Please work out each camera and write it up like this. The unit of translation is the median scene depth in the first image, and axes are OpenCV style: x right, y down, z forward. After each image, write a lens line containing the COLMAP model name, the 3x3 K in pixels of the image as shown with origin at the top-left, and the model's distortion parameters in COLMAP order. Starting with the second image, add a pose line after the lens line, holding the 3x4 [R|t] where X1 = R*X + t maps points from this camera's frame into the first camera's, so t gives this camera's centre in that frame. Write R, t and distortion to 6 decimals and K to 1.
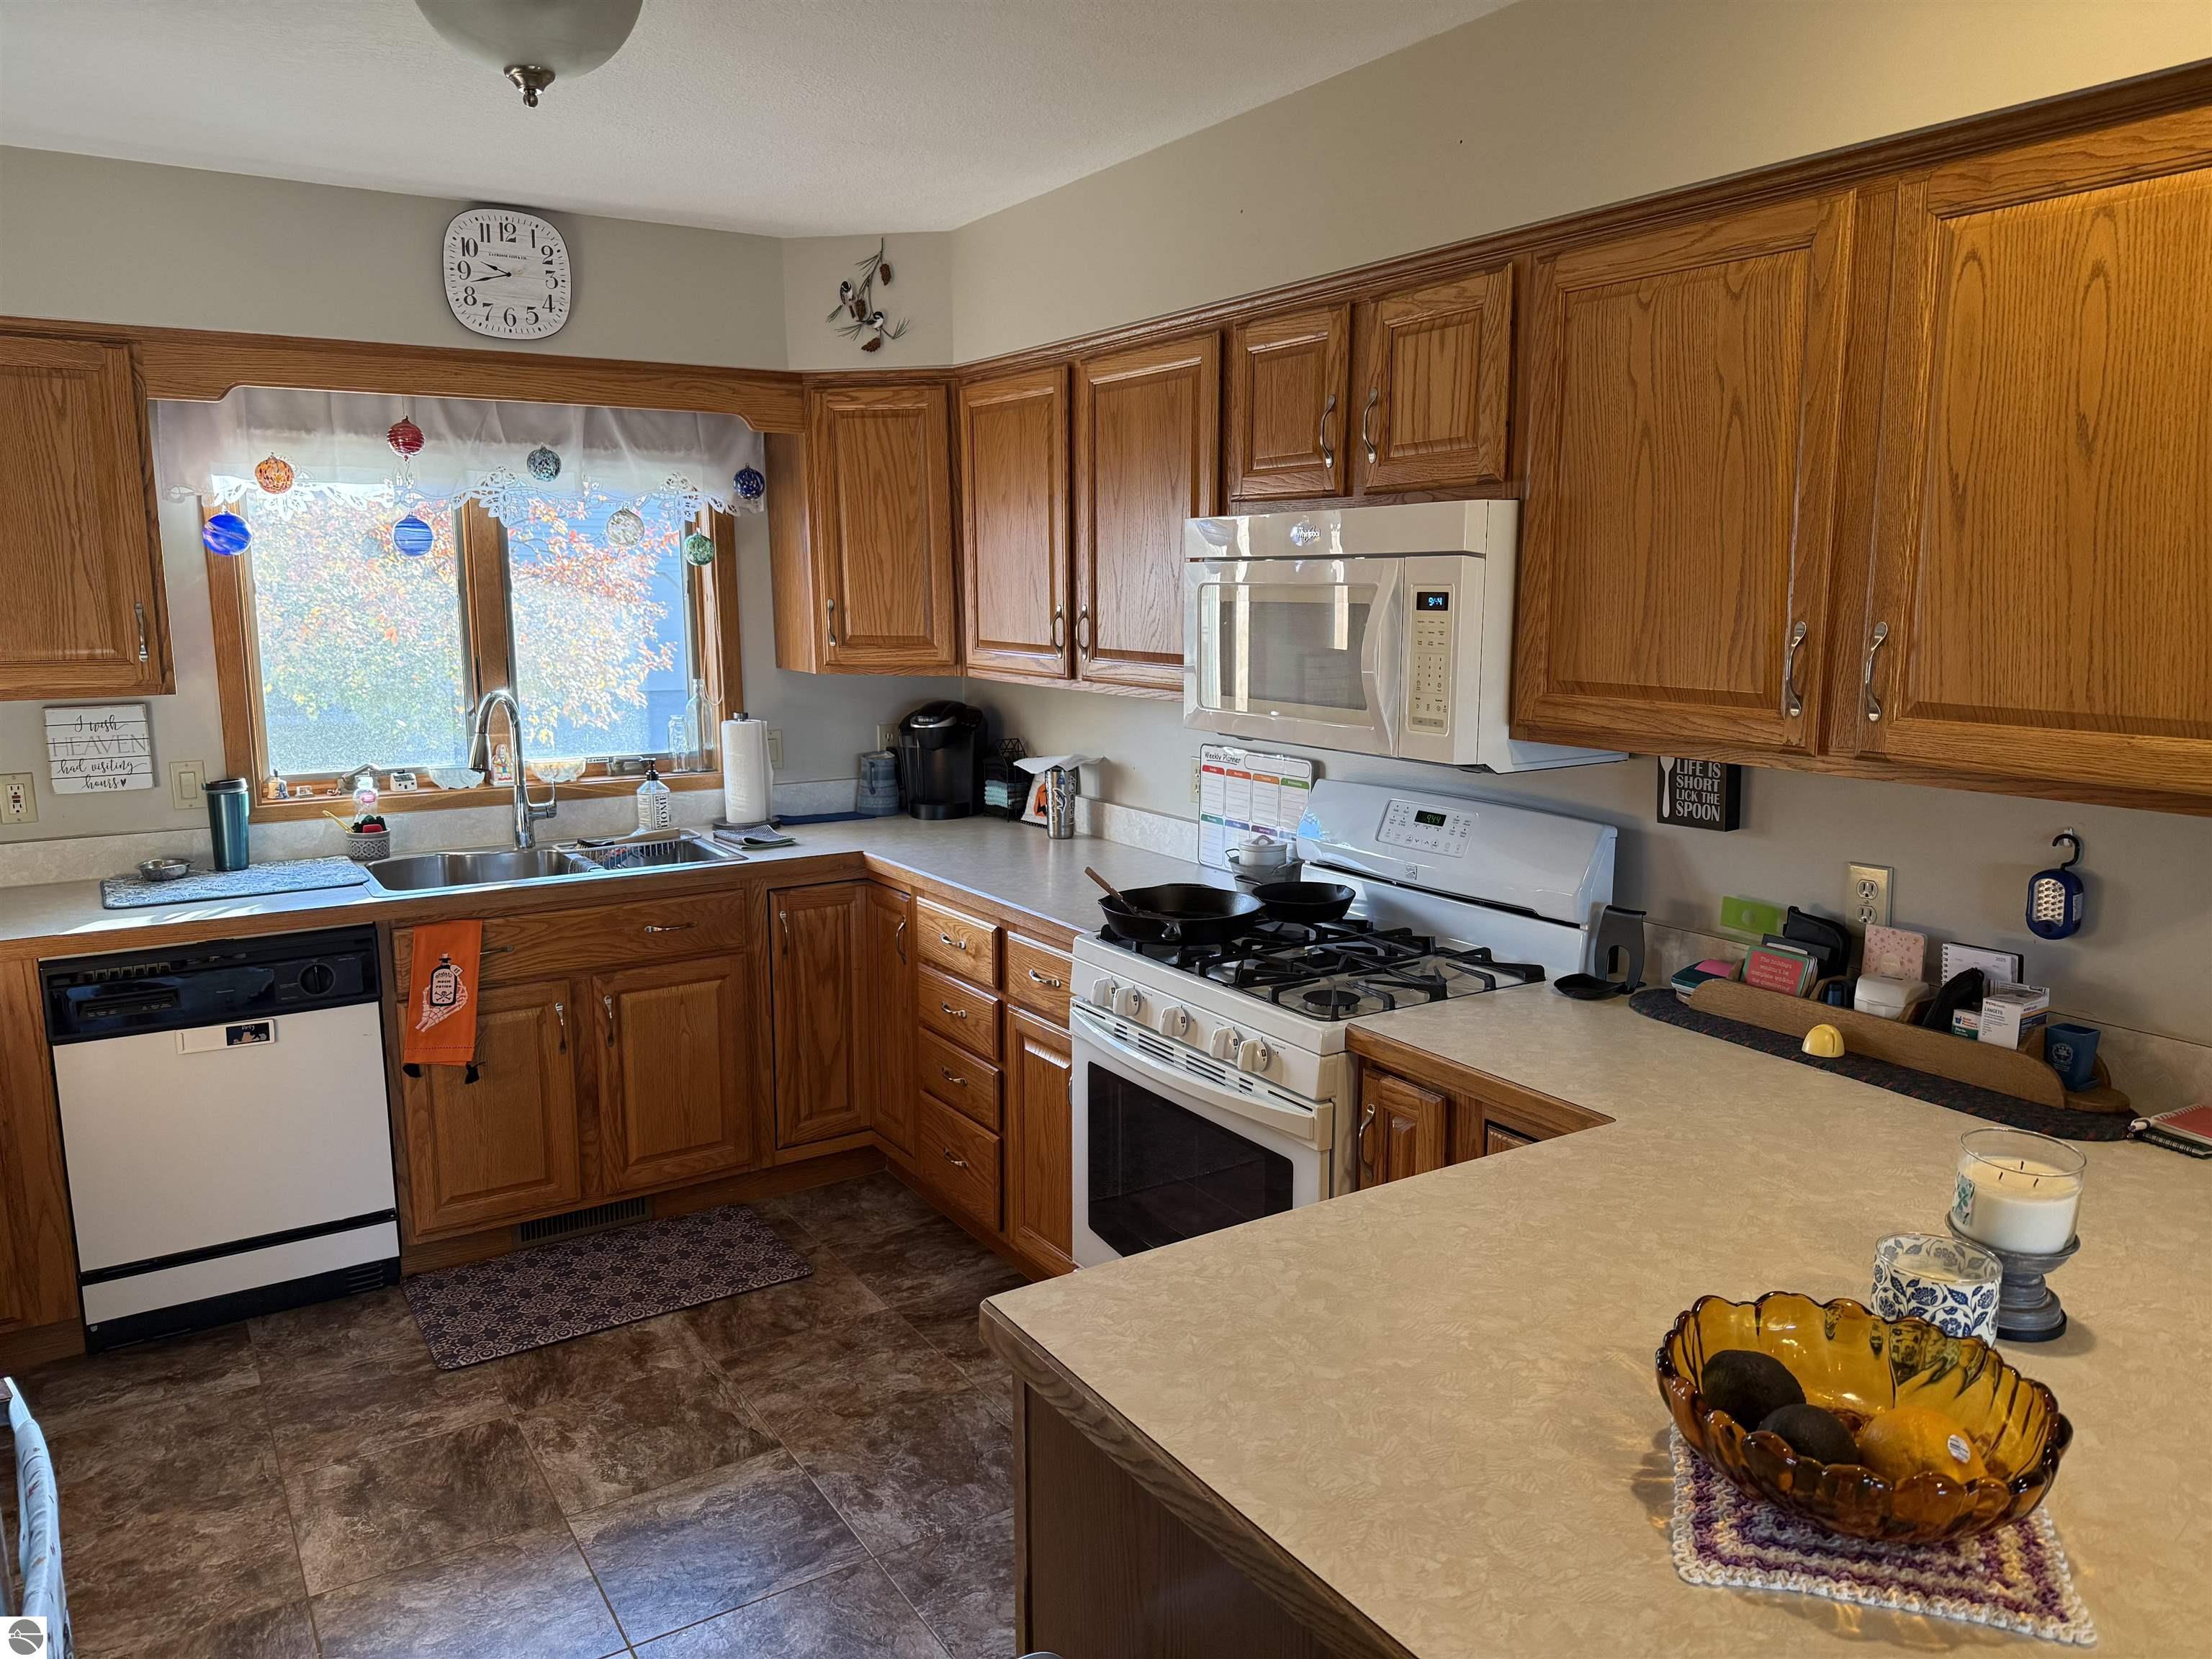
lens RADIAL K [[1535.0, 0, 1115.7], [0, 1535.0, 844.0], [0, 0, 1]] dist [0.045124, -0.061416]
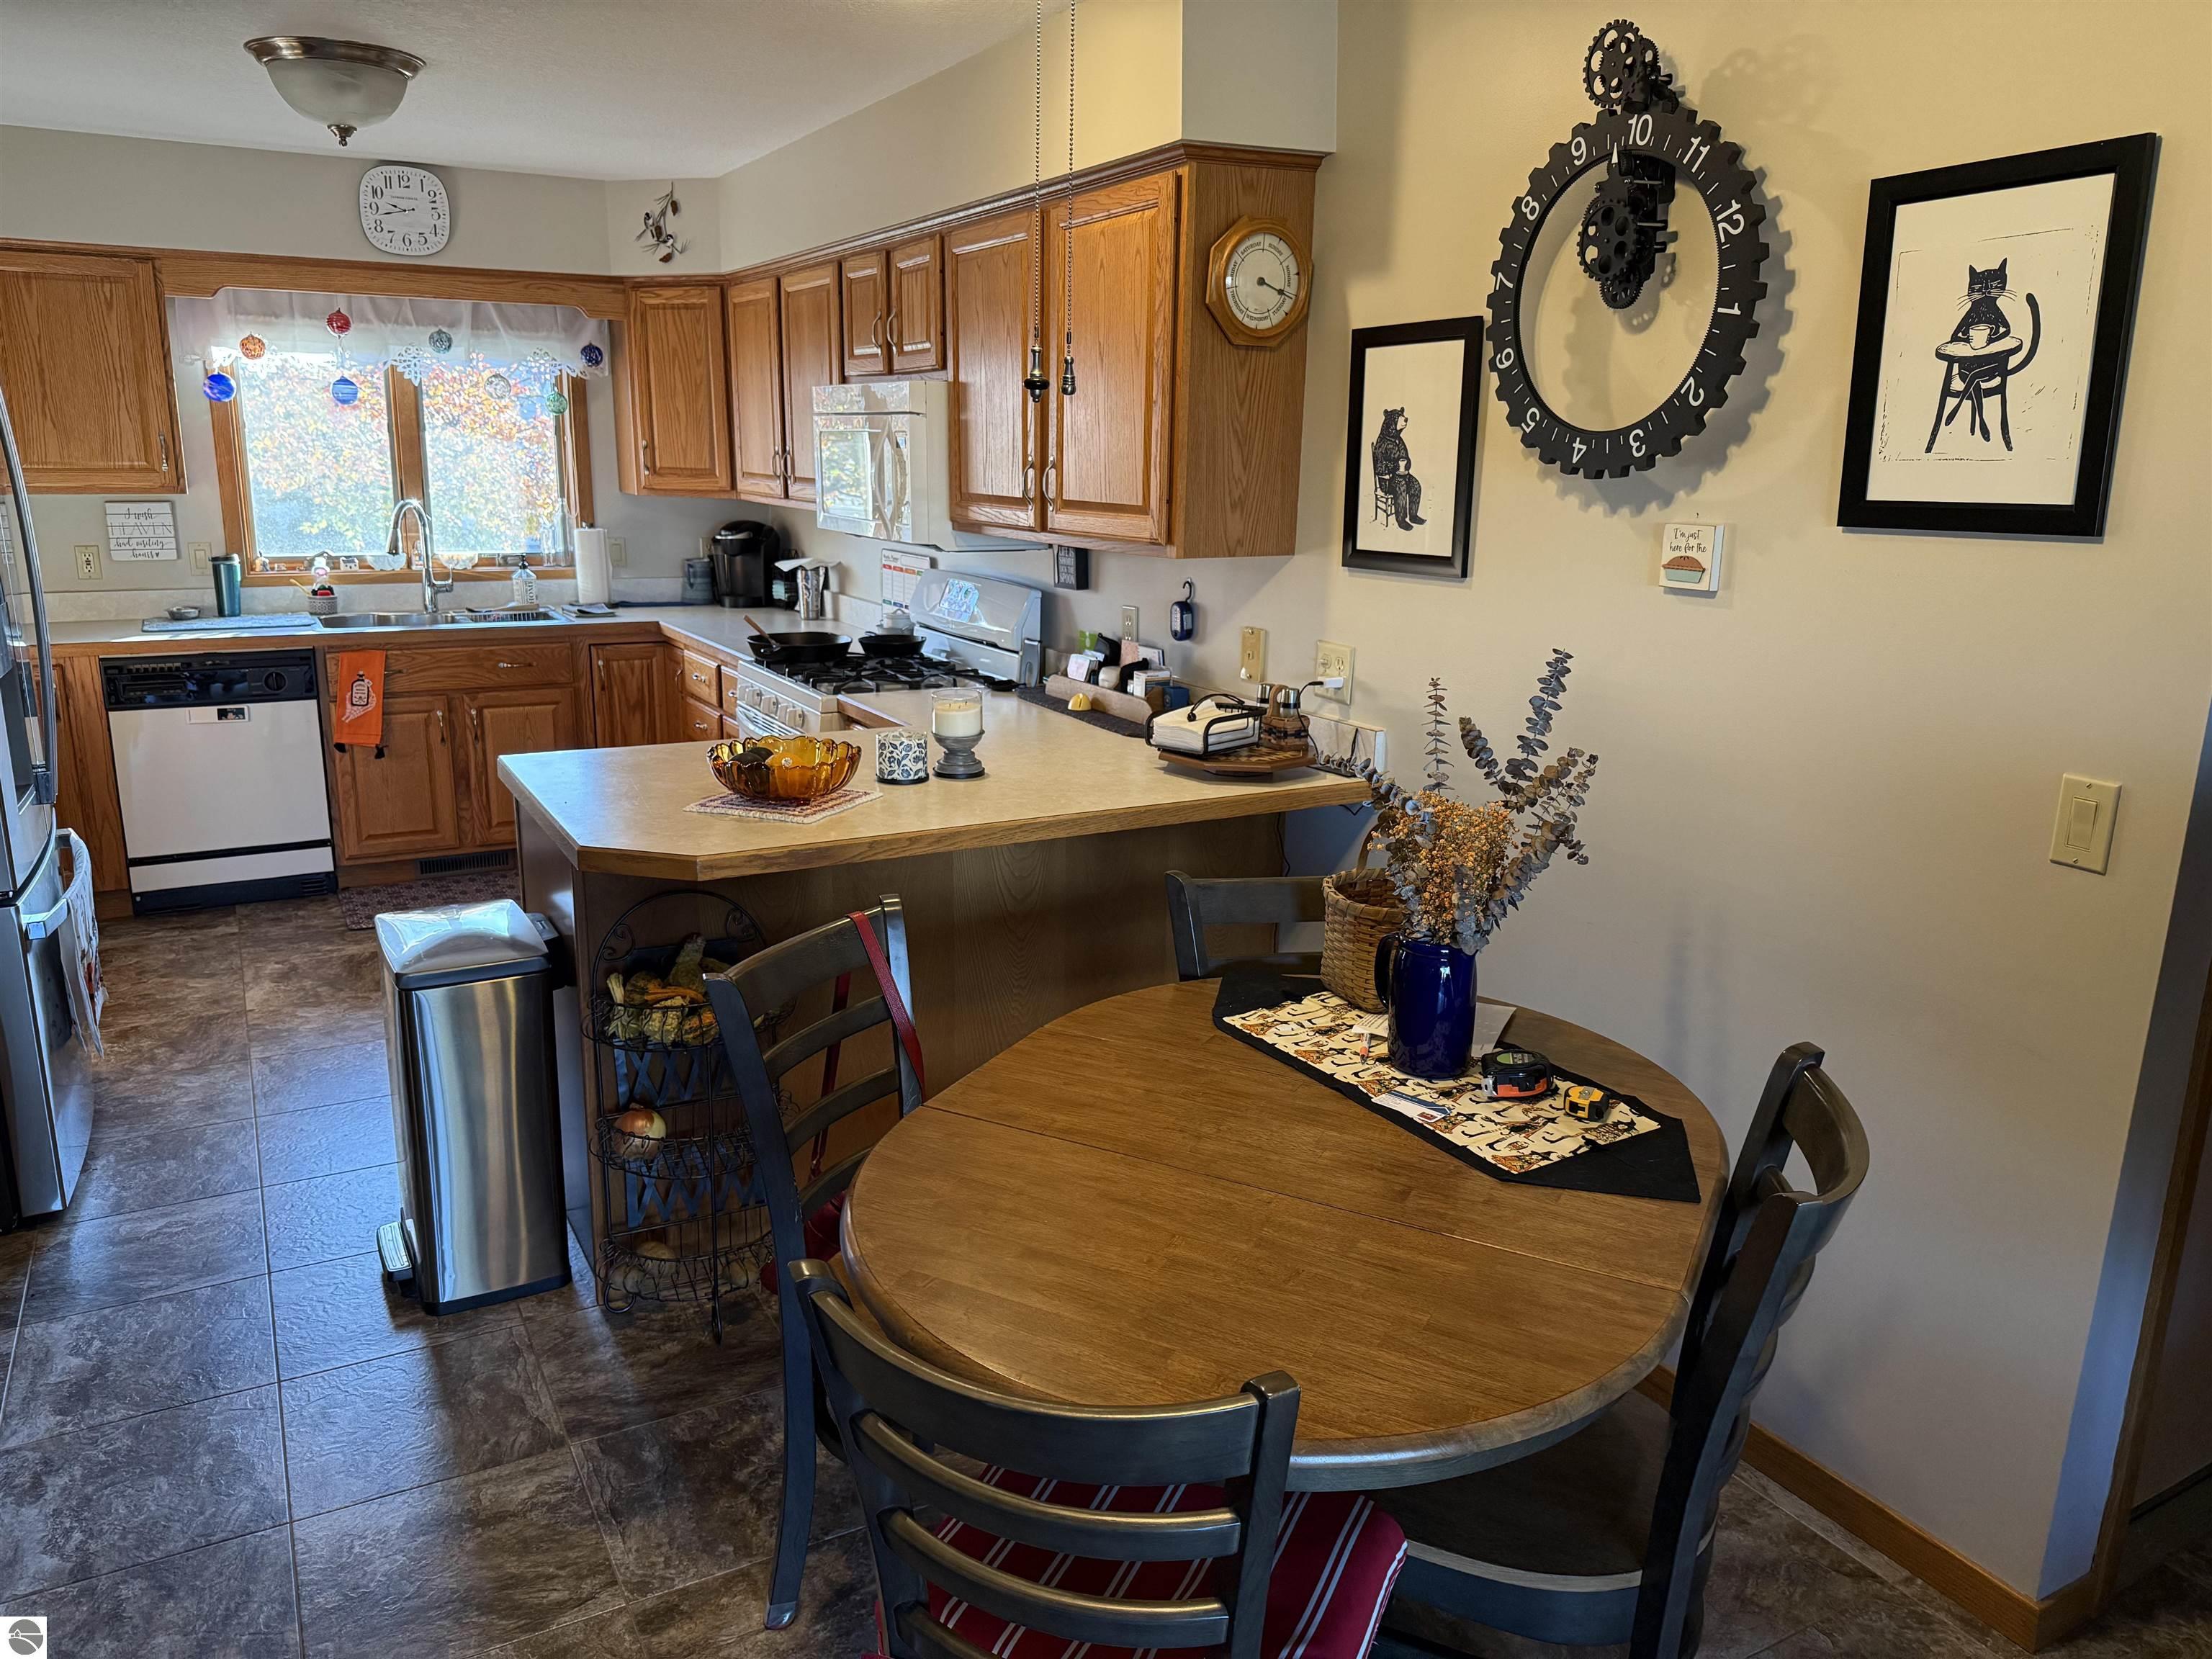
lens RADIAL K [[1543.2, 0, 1106.0], [0, 1543.2, 829.5], [0, 0, 1]] dist [0.008287, -0.024108]
pose [[0.997970, 0.034614, -0.053455, 0.365199], [-0.030673, 0.996870, 0.072865, 0.088836], [0.055810, -0.071077, 0.995908, -0.456033]]
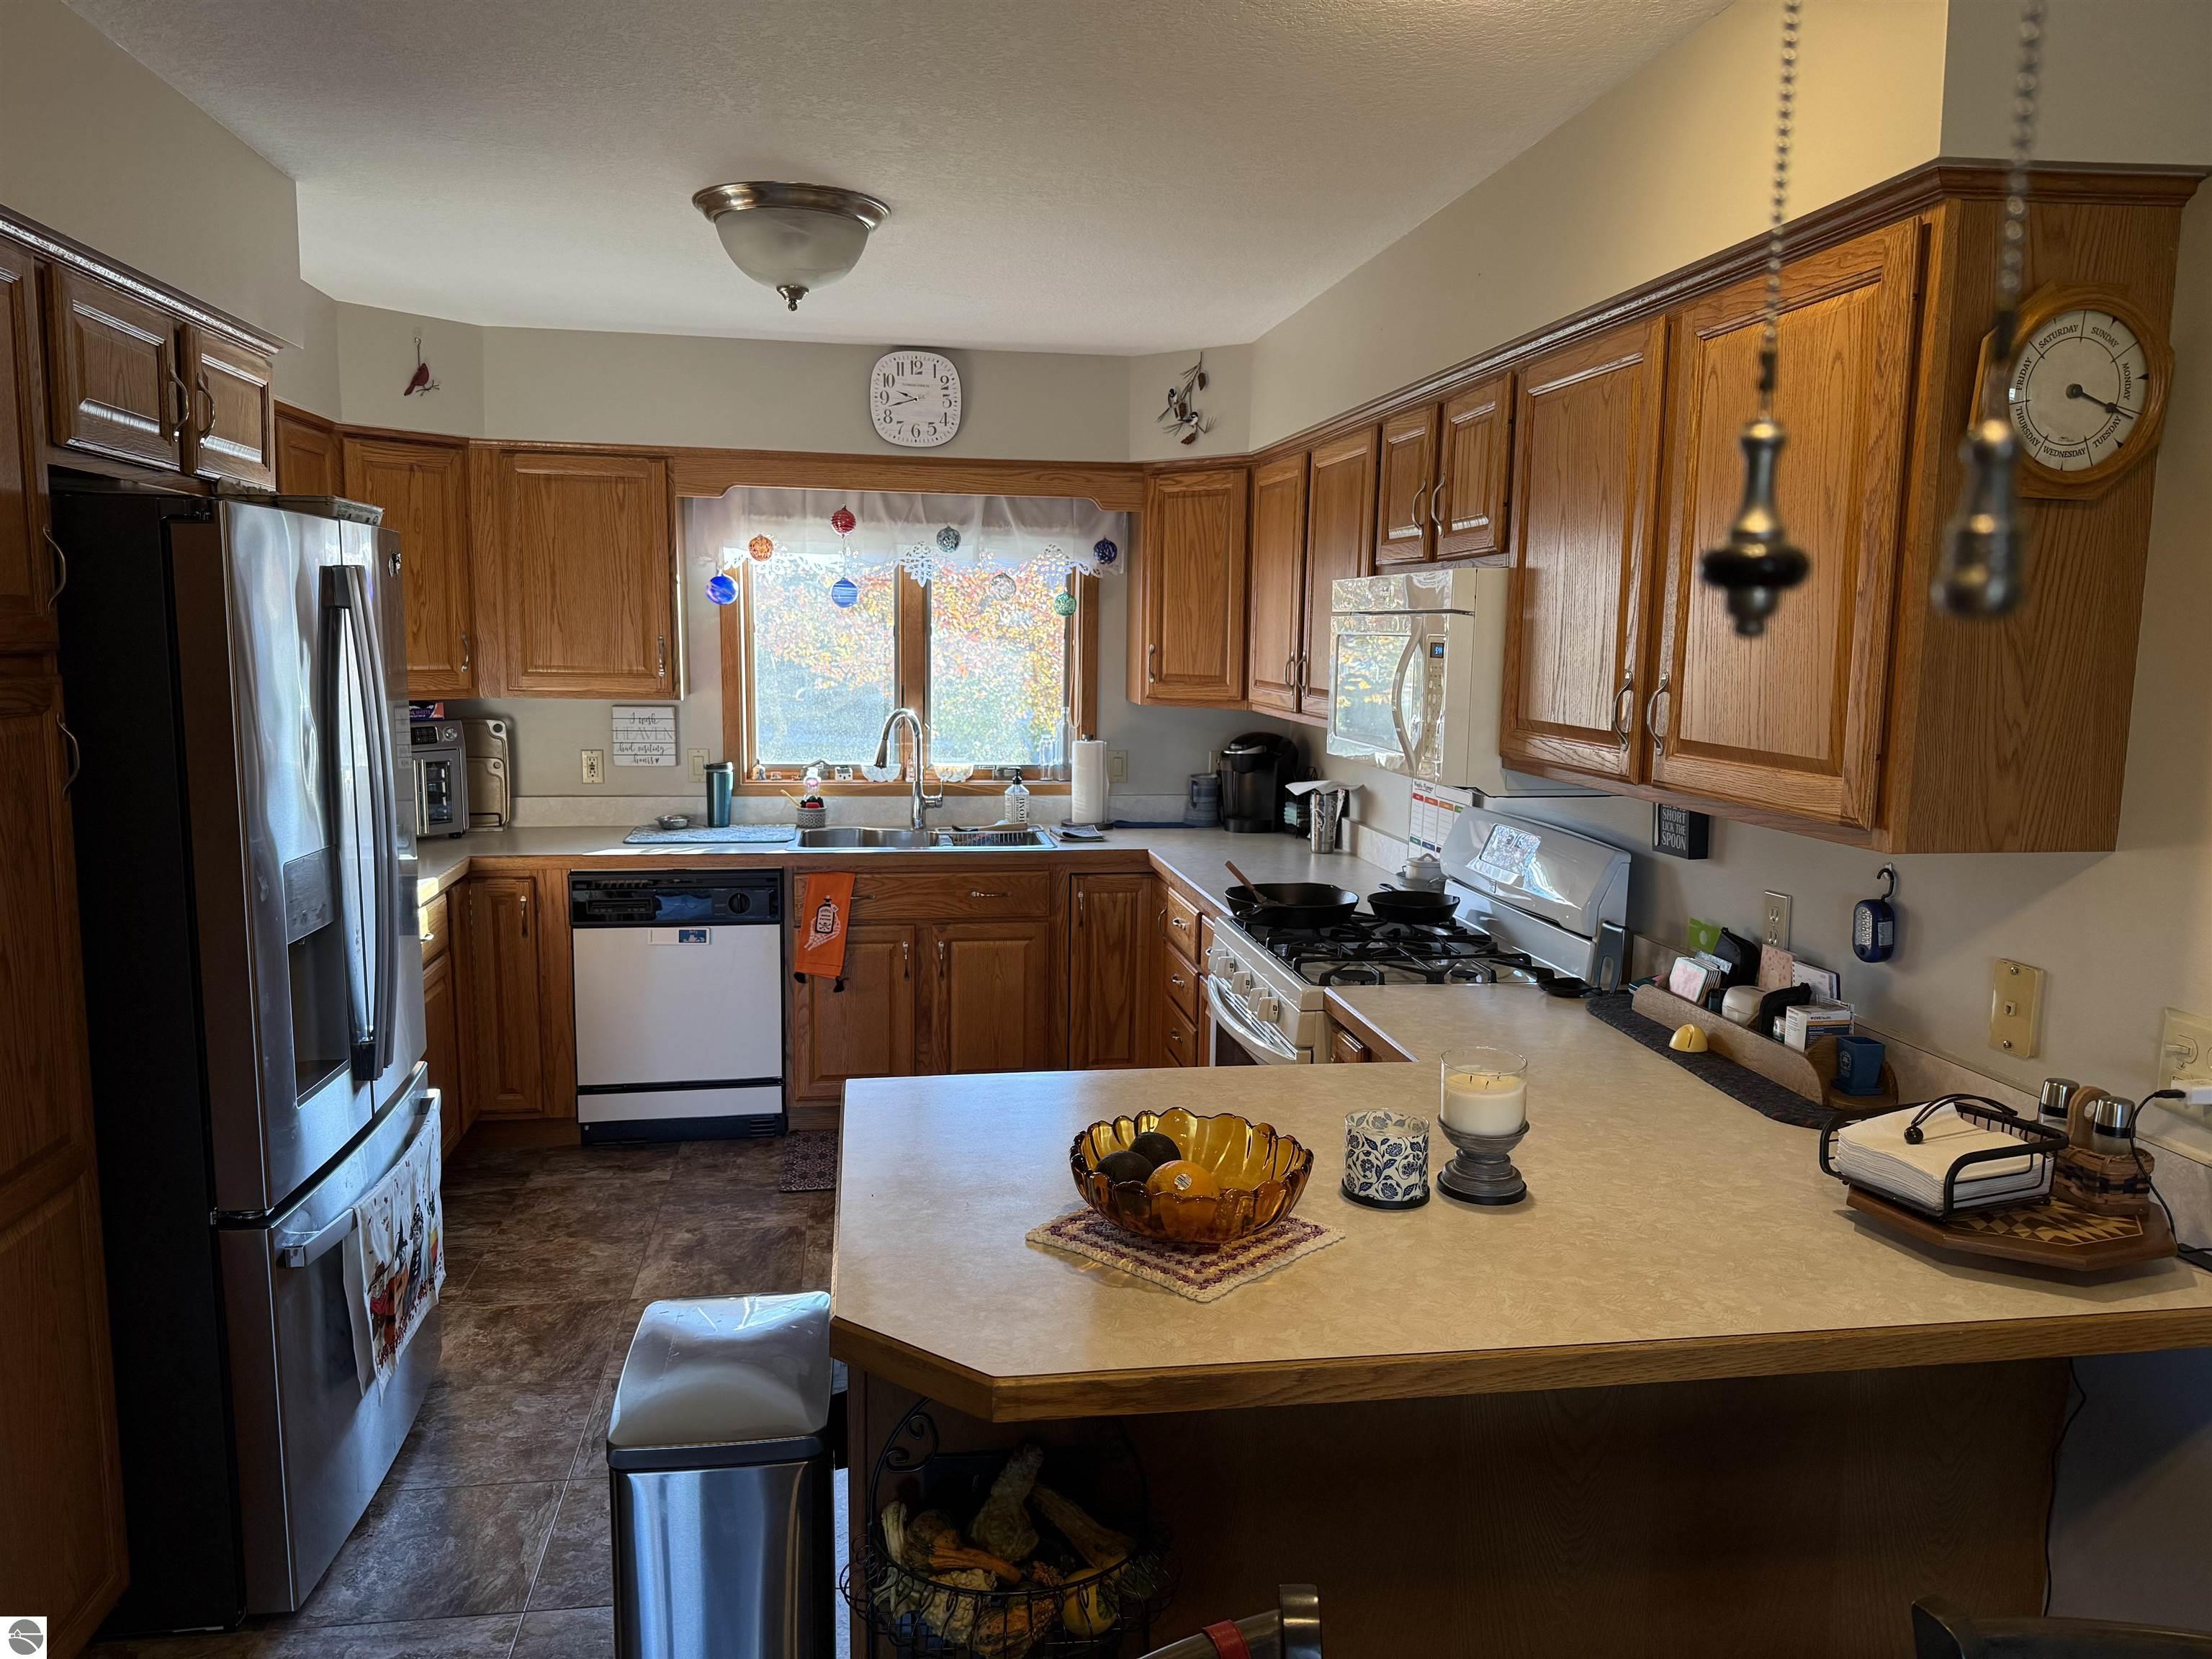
lens RADIAL K [[1518.4, 0, 1106.6], [0, 1518.4, 842.2], [0, 0, 1]] dist [0.152724, -0.271368]
pose [[0.914035, 0.071310, -0.399319, 0.318234], [-0.084562, 0.996295, -0.015644, 0.023070], [0.396724, 0.048067, 0.916679, -0.141254]]
